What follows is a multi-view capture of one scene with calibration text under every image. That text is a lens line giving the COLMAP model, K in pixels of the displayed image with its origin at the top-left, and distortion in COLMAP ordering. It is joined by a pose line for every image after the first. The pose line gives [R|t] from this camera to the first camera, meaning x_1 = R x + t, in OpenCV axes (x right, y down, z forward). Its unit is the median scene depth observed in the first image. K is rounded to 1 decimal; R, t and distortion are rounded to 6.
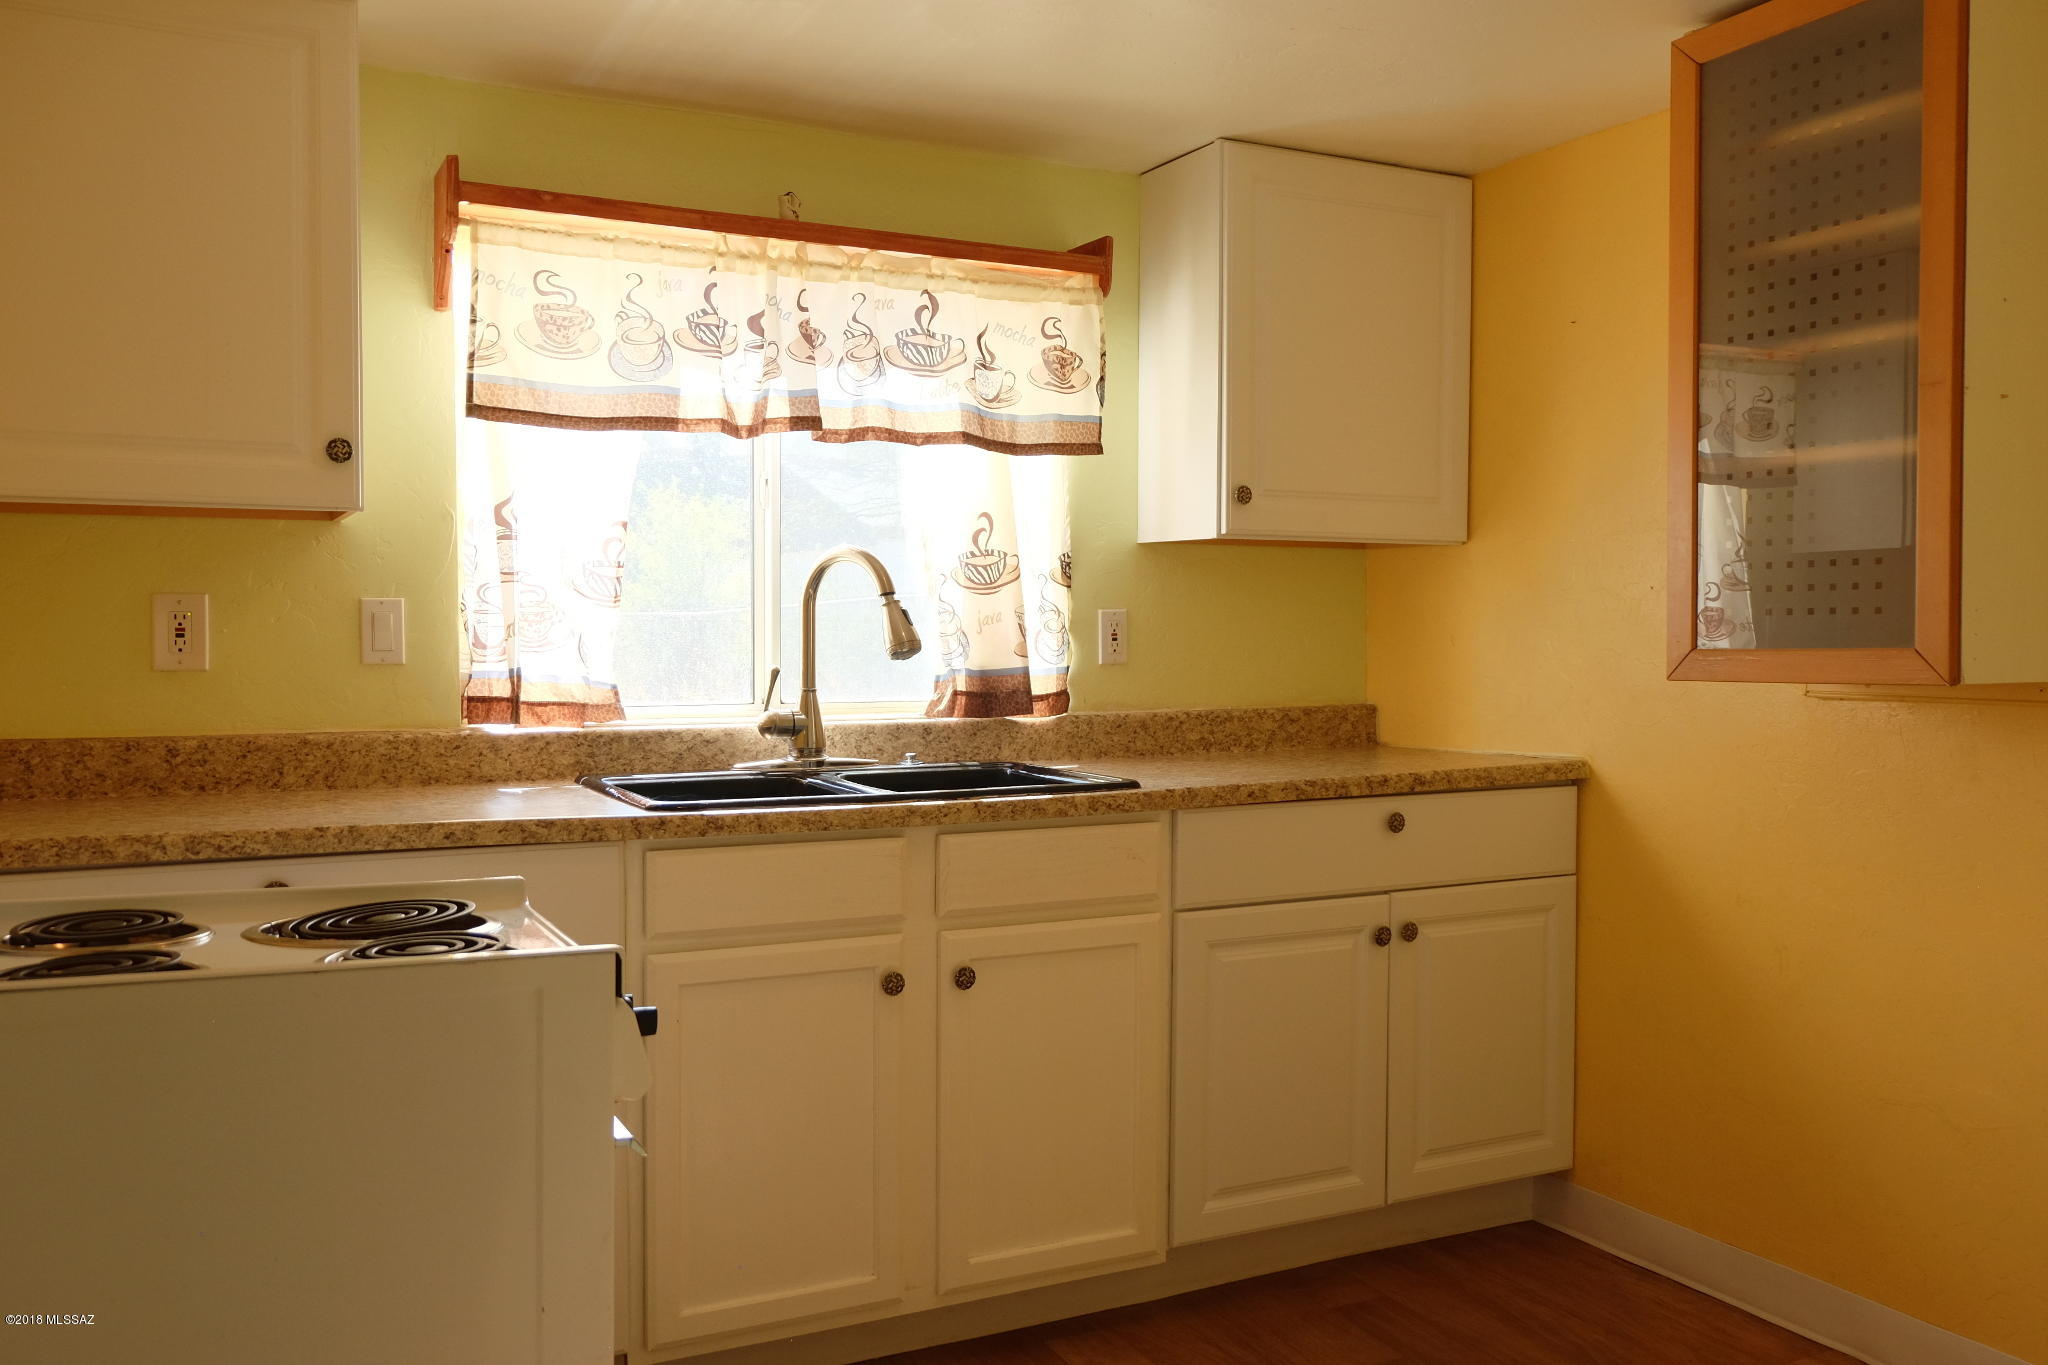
lens RADIAL K [[1673.3, 0, 980.0], [0, 1673.3, 678.9], [0, 0, 1]] dist [-0.028360, 0.058607]
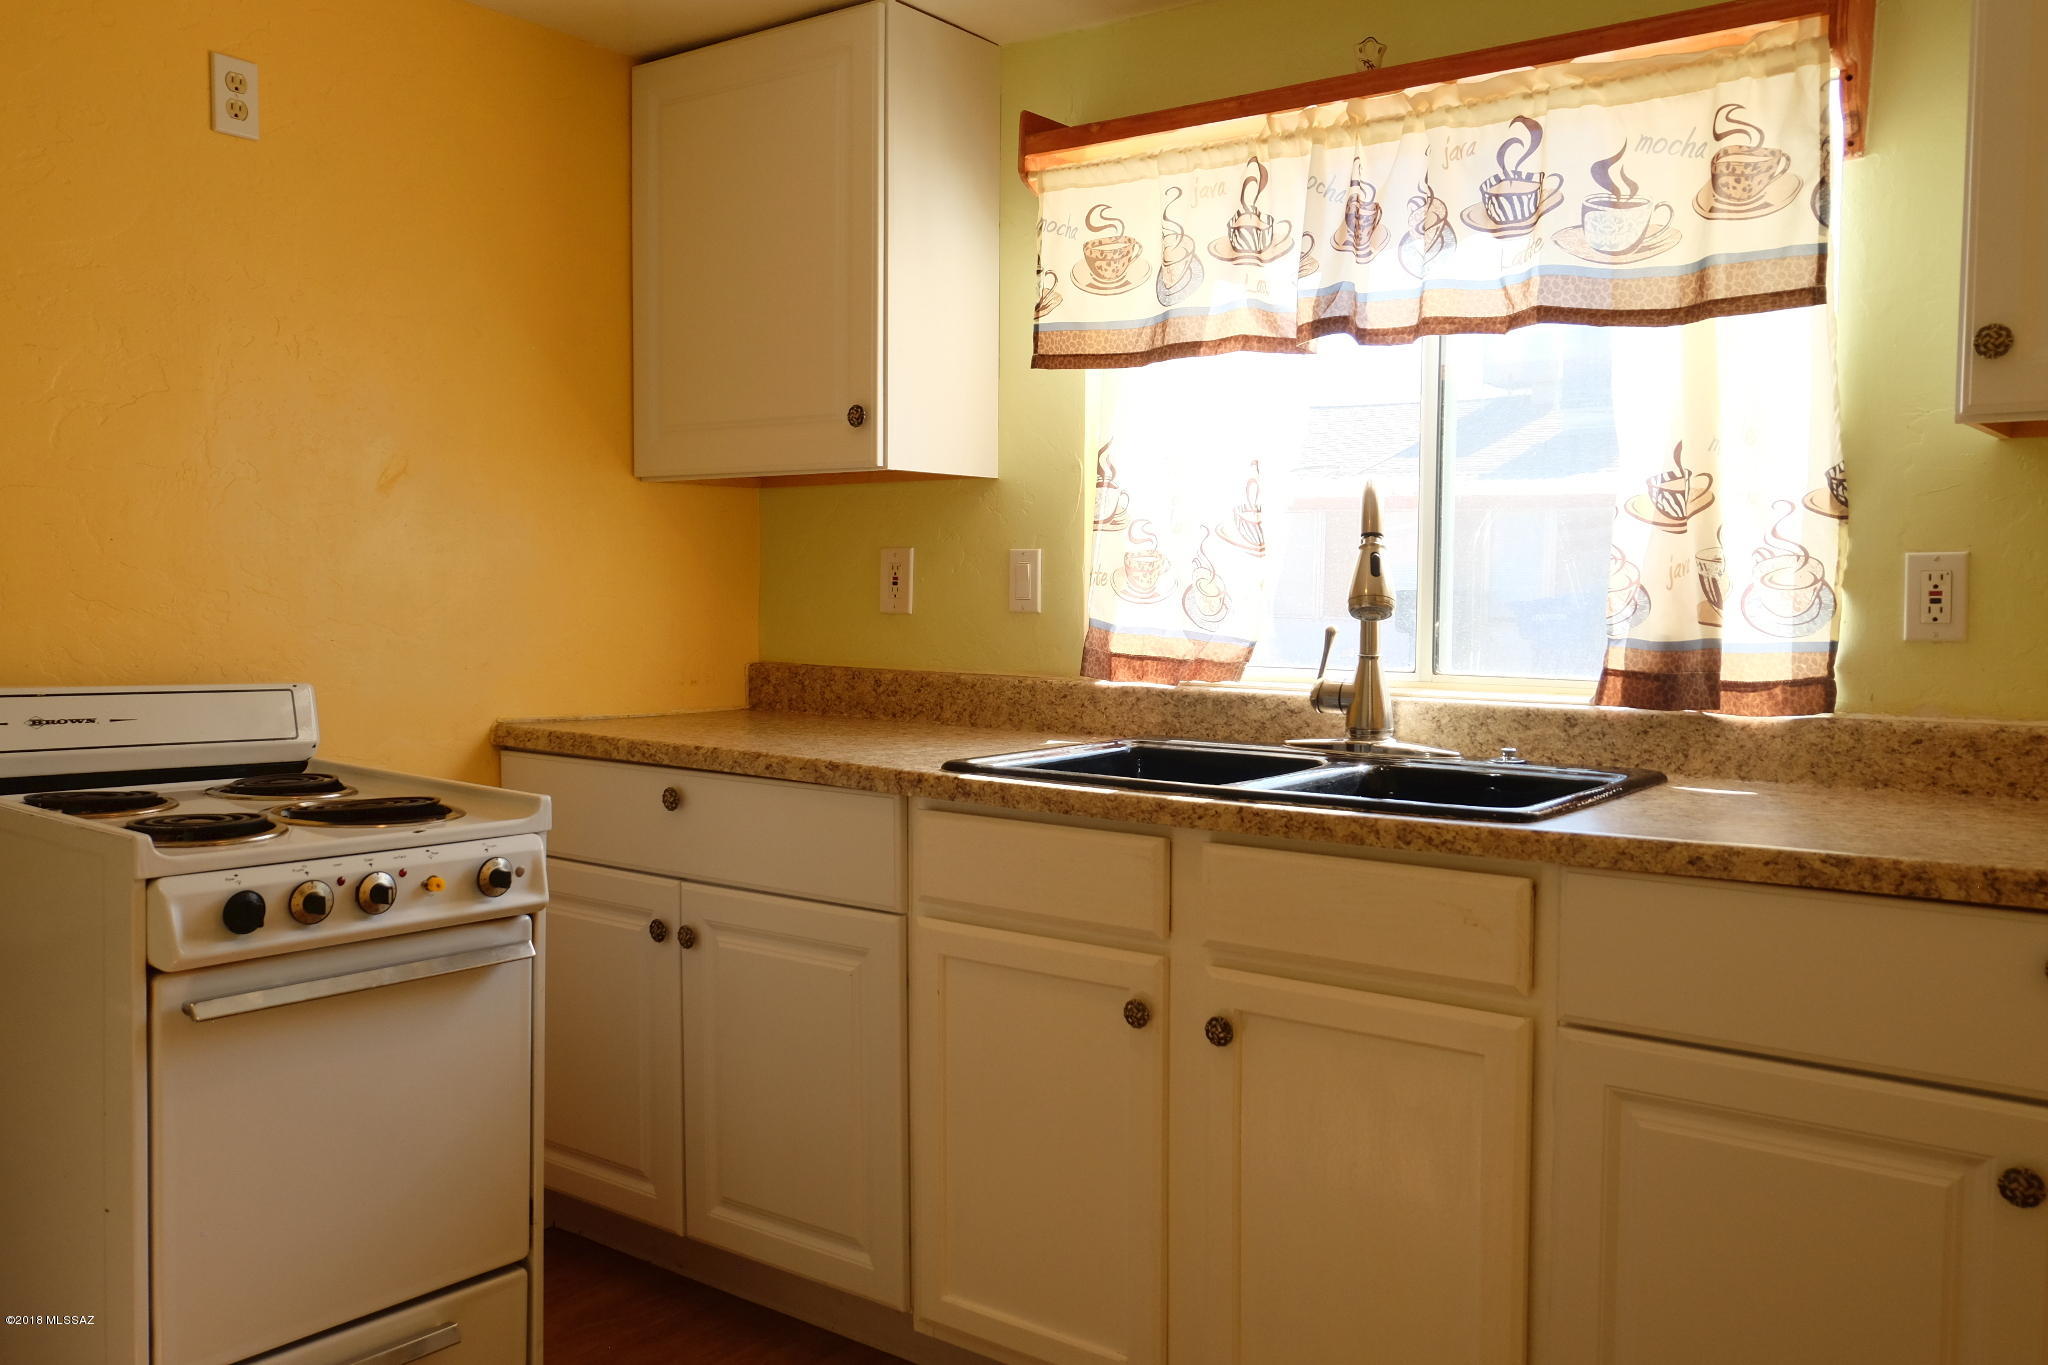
lens RADIAL K [[1673.3, 0, 1021.1], [0, 1673.3, 674.3], [0, 0, 1]] dist [-0.028360, 0.058607]
pose [[0.449659, 0.053031, -0.891624, 0.546544], [-0.032121, 0.998550, 0.043192, -0.014388], [0.892622, 0.009218, 0.450711, 0.492197]]
